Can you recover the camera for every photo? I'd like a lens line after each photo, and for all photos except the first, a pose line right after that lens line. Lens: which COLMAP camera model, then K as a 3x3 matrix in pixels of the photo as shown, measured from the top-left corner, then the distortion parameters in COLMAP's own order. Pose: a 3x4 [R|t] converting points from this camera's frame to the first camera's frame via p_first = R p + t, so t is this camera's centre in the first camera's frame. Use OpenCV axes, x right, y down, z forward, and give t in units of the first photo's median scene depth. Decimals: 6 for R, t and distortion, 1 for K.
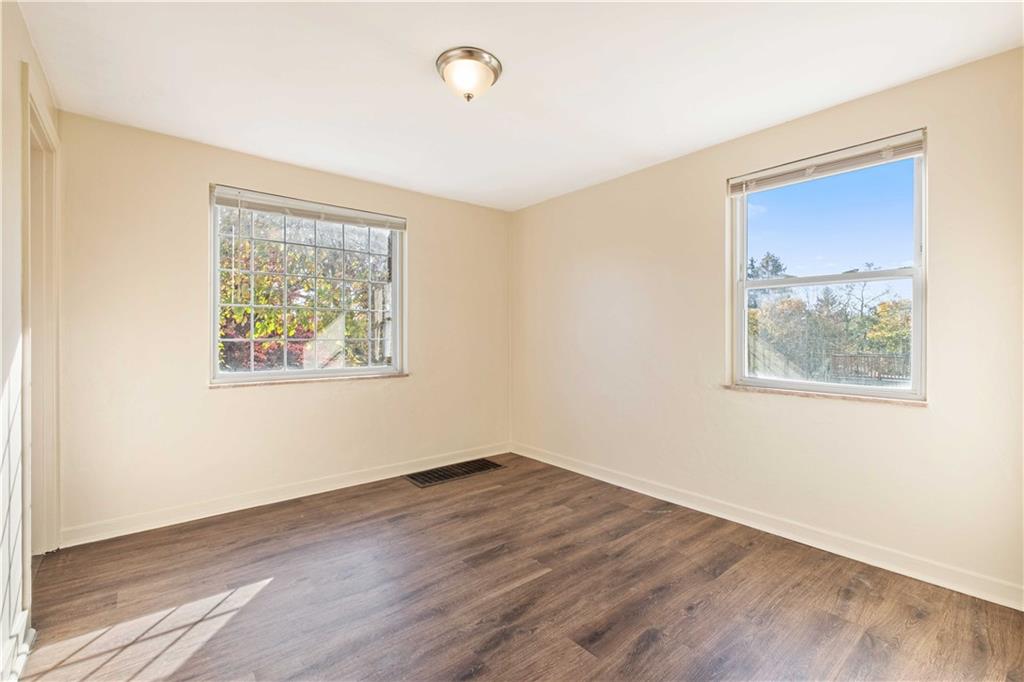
lens RADIAL K [[454.4, 0, 512.2], [0, 454.4, 336.0], [0, 0, 1]] dist [-0.000002, -0.001602]
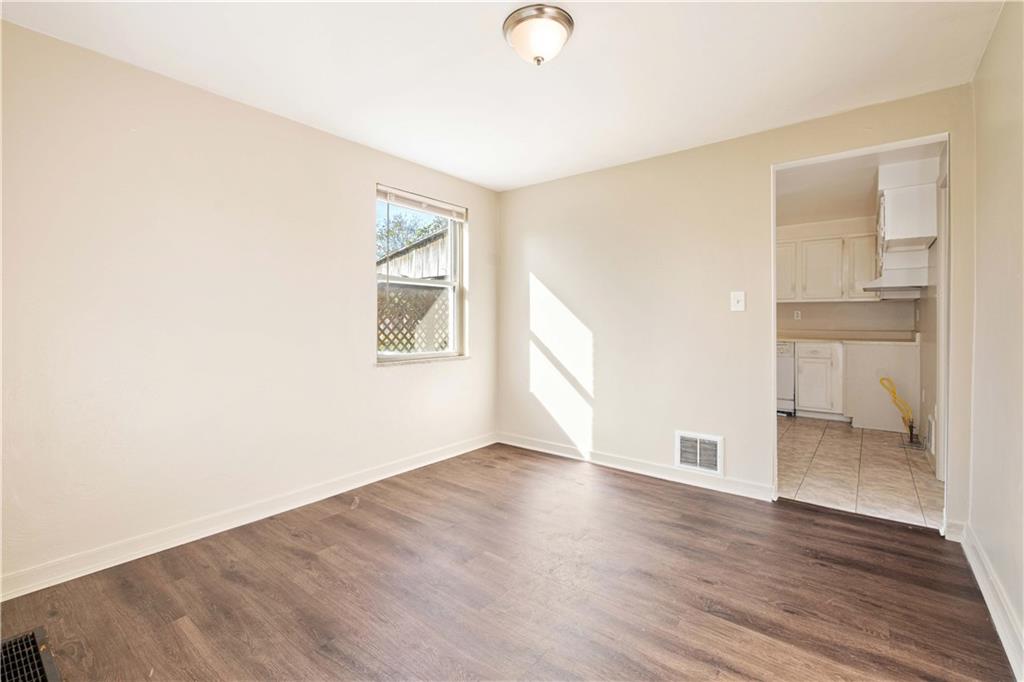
lens RADIAL K [[454.4, 0, 508.7], [0, 454.4, 317.5], [0, 0, 1]] dist [-0.000002, -0.001602]
pose [[-0.189727, 0.007221, 0.981810, -0.675950], [0.012849, 0.999906, -0.004871, 0.003640], [-0.981753, 0.011691, -0.189802, 0.844745]]
